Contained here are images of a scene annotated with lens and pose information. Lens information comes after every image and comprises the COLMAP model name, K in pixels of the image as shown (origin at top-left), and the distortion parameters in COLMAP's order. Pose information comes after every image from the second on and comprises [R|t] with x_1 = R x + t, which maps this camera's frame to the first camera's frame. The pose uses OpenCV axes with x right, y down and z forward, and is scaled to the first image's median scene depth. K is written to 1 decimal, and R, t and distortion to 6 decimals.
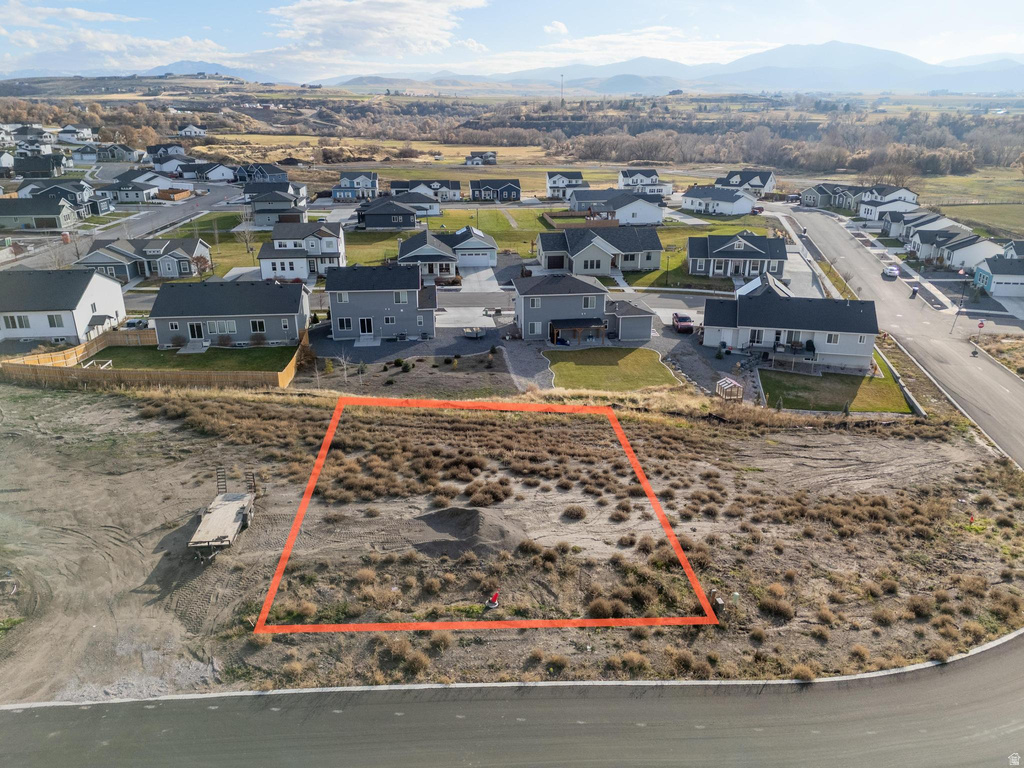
lens RADIAL K [[739.1, 0, 517.8], [0, 739.1, 387.9], [0, 0, 1]] dist [0.069931, -0.063041]
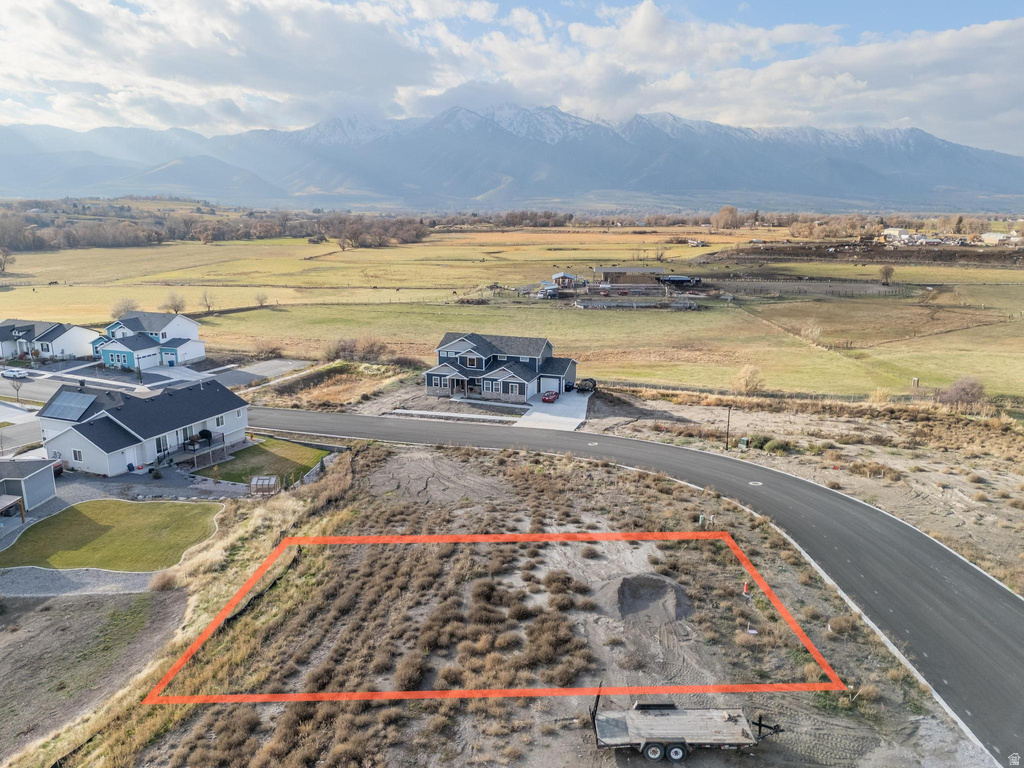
lens RADIAL K [[739.1, 0, 517.8], [0, 739.1, 387.9], [0, 0, 1]] dist [0.069931, -0.063041]
pose [[0.138738, -0.230268, 0.963187, -0.320706], [0.338688, 0.924979, 0.172349, -0.096678], [-0.930614, 0.302309, 0.206318, 0.271851]]
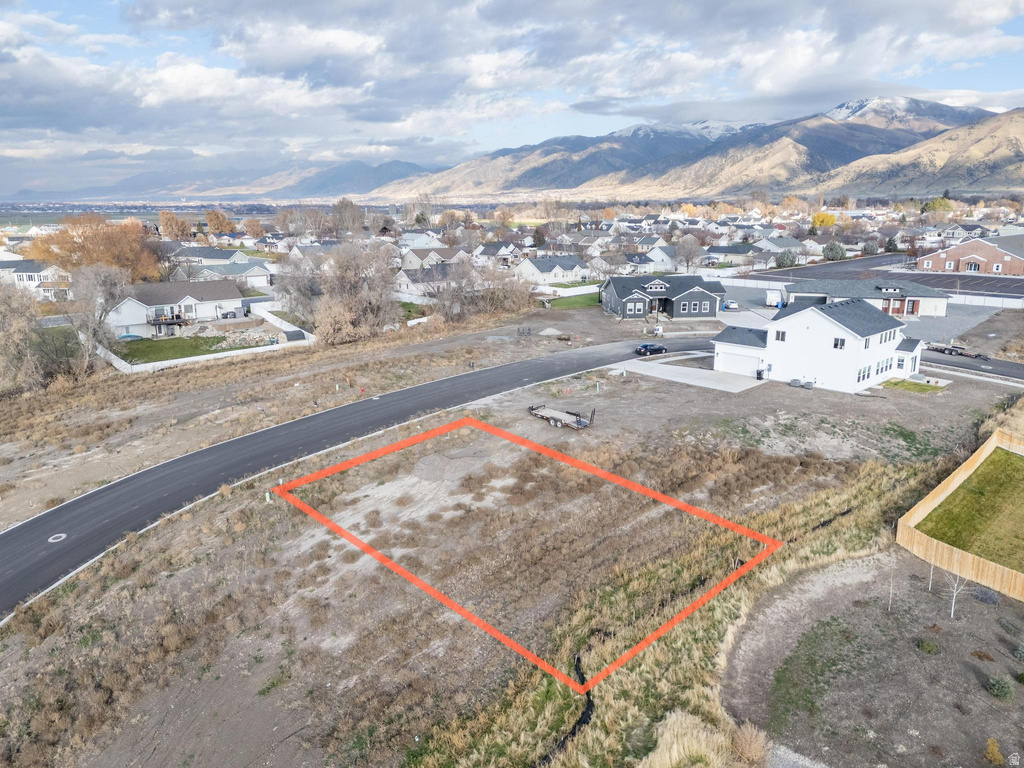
lens RADIAL K [[740.7, 0, 512.0], [0, 740.7, 384.0], [0, 0, 1]] dist [0.077428, -0.063747]
pose [[-0.791893, 0.144504, -0.593316, 0.220862], [-0.211916, 0.846188, 0.488935, -0.221161], [0.572710, 0.512918, -0.639468, 0.614458]]
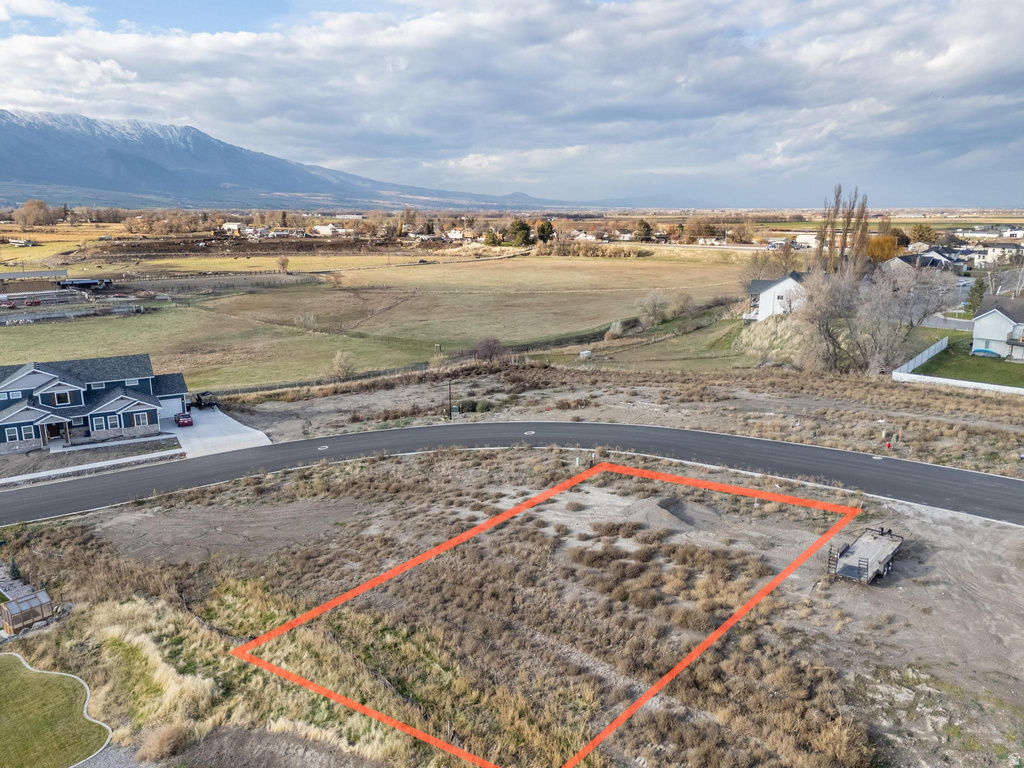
lens RADIAL K [[739.1, 0, 517.8], [0, 739.1, 387.9], [0, 0, 1]] dist [0.069931, -0.063041]
pose [[-0.656032, -0.178424, 0.733340, -0.245767], [0.262057, 0.857352, 0.443027, -0.192298], [-0.707777, 0.482817, -0.515693, 0.544725]]
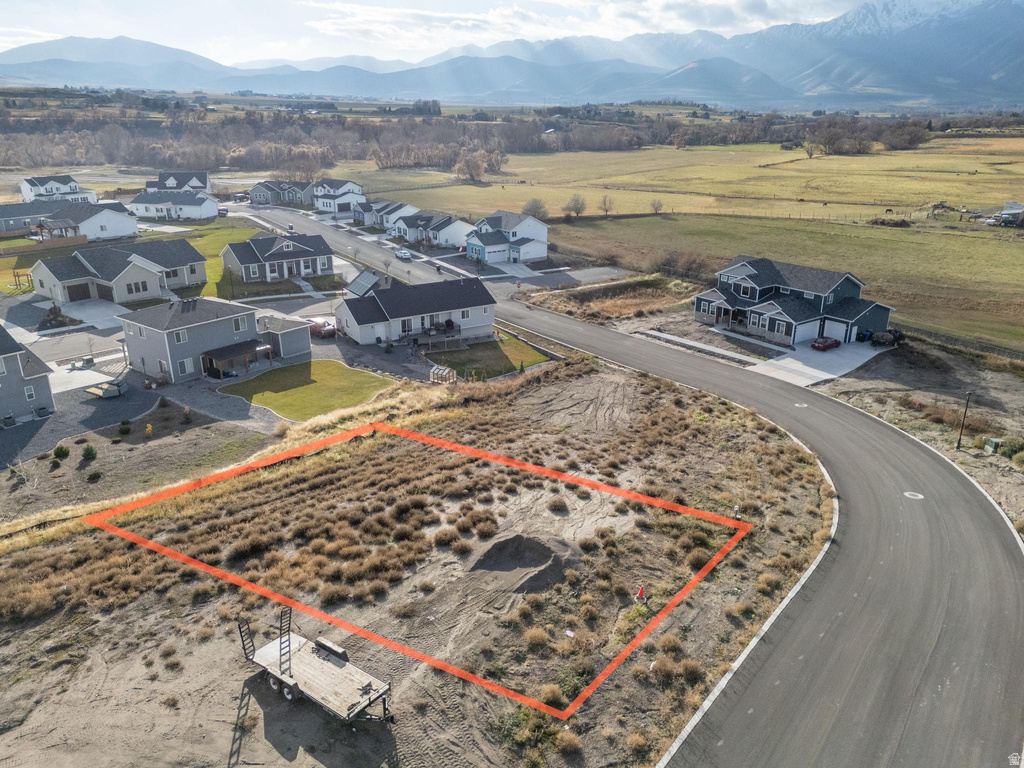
lens RADIAL K [[739.1, 0, 517.8], [0, 739.1, 387.9], [0, 0, 1]] dist [0.069931, -0.063041]
pose [[0.689992, -0.251515, 0.678713, -0.207804], [0.250195, 0.962763, 0.102424, -0.035641], [-0.679201, 0.099139, 0.727226, 0.096164]]
